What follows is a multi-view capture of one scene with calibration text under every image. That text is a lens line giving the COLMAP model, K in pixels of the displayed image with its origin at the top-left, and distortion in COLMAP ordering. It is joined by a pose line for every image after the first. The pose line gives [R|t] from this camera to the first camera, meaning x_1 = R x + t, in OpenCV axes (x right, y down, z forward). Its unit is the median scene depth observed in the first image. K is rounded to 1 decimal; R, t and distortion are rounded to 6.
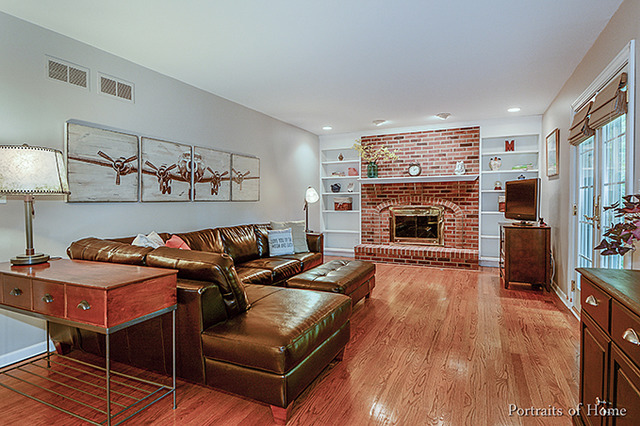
lens RADIAL K [[343.4, 0, 321.8], [0, 343.4, 207.4], [0, 0, 1]] dist [0.004761, -0.005416]
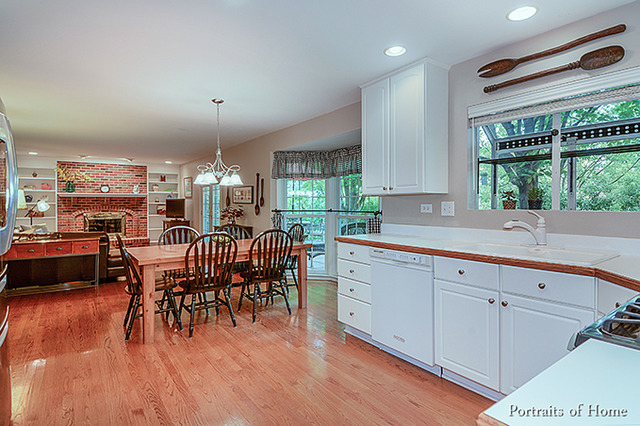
lens RADIAL K [[343.4, 0, 320.3], [0, 343.4, 209.4], [0, 0, 1]] dist [0.004761, -0.005416]
pose [[0.491211, -0.005769, 0.871022, -0.593278], [0.019707, 0.999796, -0.004493, 0.008138], [-0.870818, 0.019372, 0.491224, -0.581364]]
